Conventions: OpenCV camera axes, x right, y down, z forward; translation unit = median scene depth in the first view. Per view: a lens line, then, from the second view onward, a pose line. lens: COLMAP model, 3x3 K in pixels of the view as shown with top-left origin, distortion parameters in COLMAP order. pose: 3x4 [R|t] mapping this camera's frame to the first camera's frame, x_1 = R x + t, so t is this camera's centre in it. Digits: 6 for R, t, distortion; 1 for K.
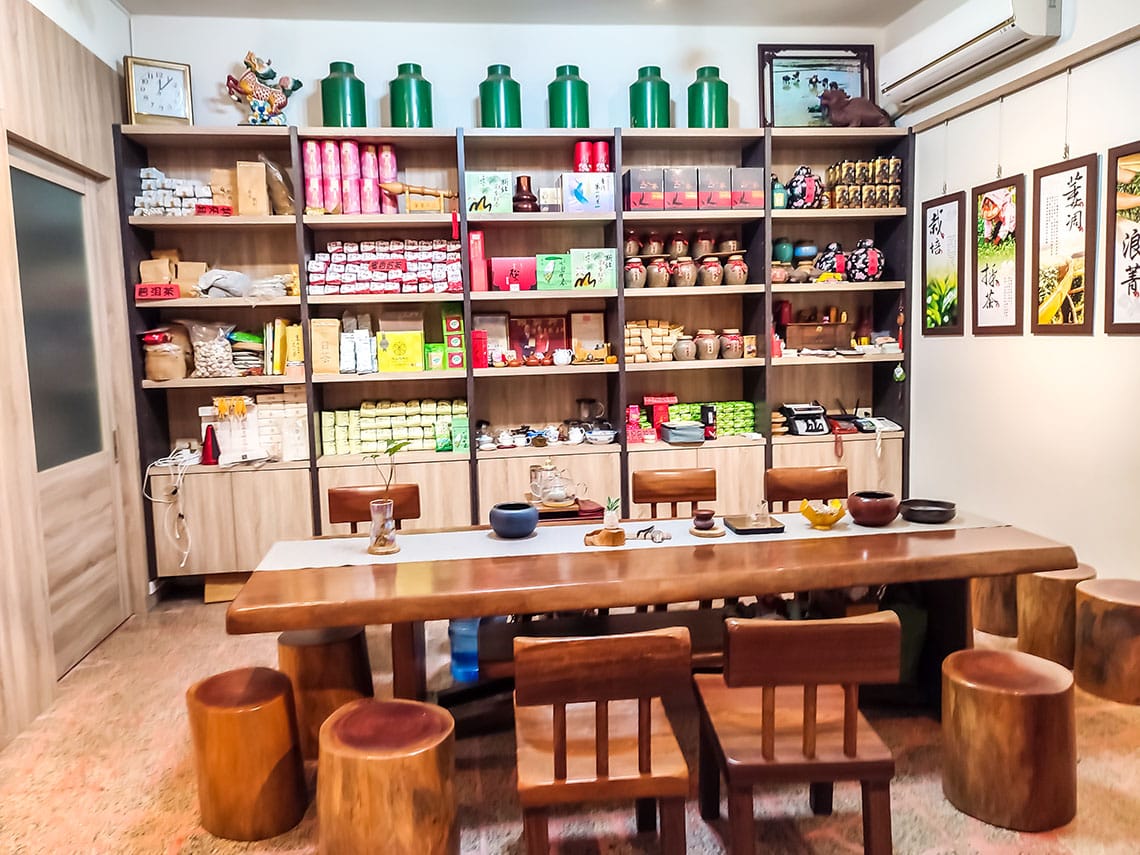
lens RADIAL K [[831.3, 0, 567.5], [0, 831.3, 423.1], [0, 0, 1]] dist [-0.001978, 0.000393]
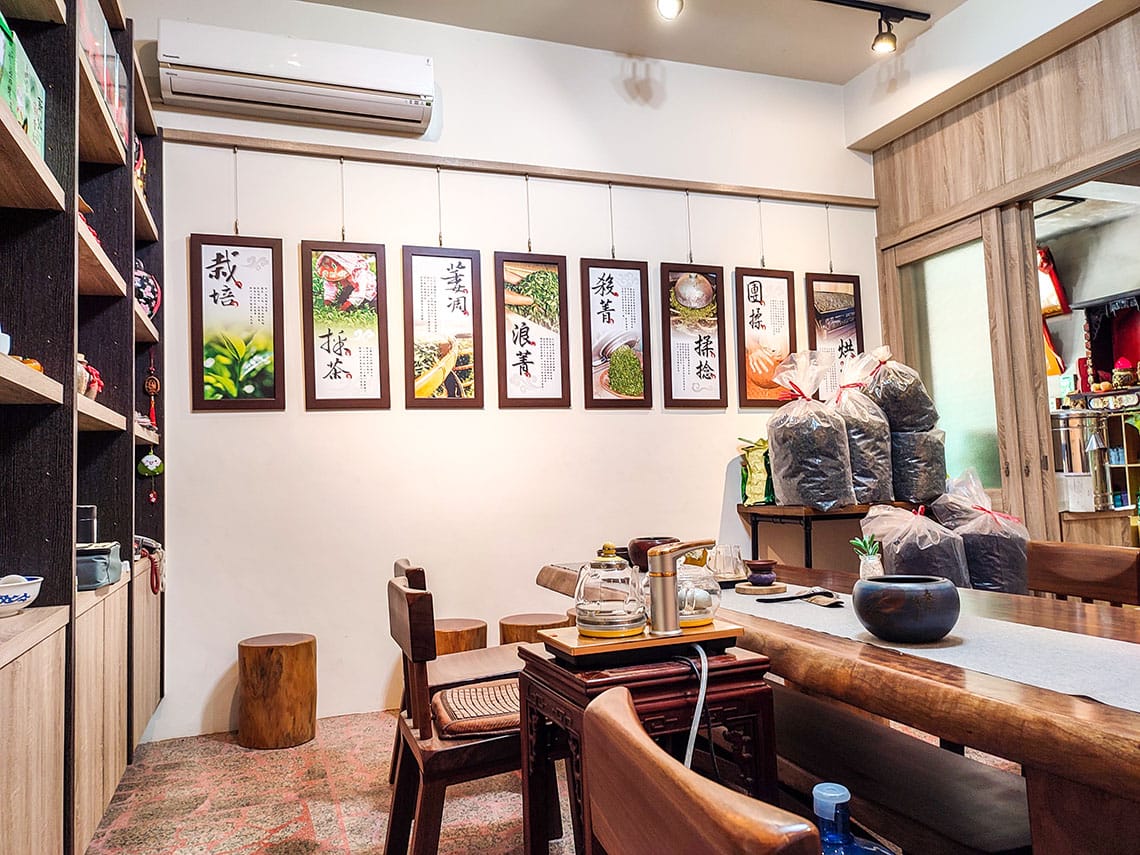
lens RADIAL K [[831.3, 0, 569.0], [0, 831.3, 428.3], [0, 0, 1]] dist [-0.001978, 0.000393]
pose [[-0.204022, 0.105260, 0.973291, -0.412040], [0.151975, 0.985555, -0.074730, 0.017607], [-0.967098, 0.132669, -0.217072, 0.998621]]
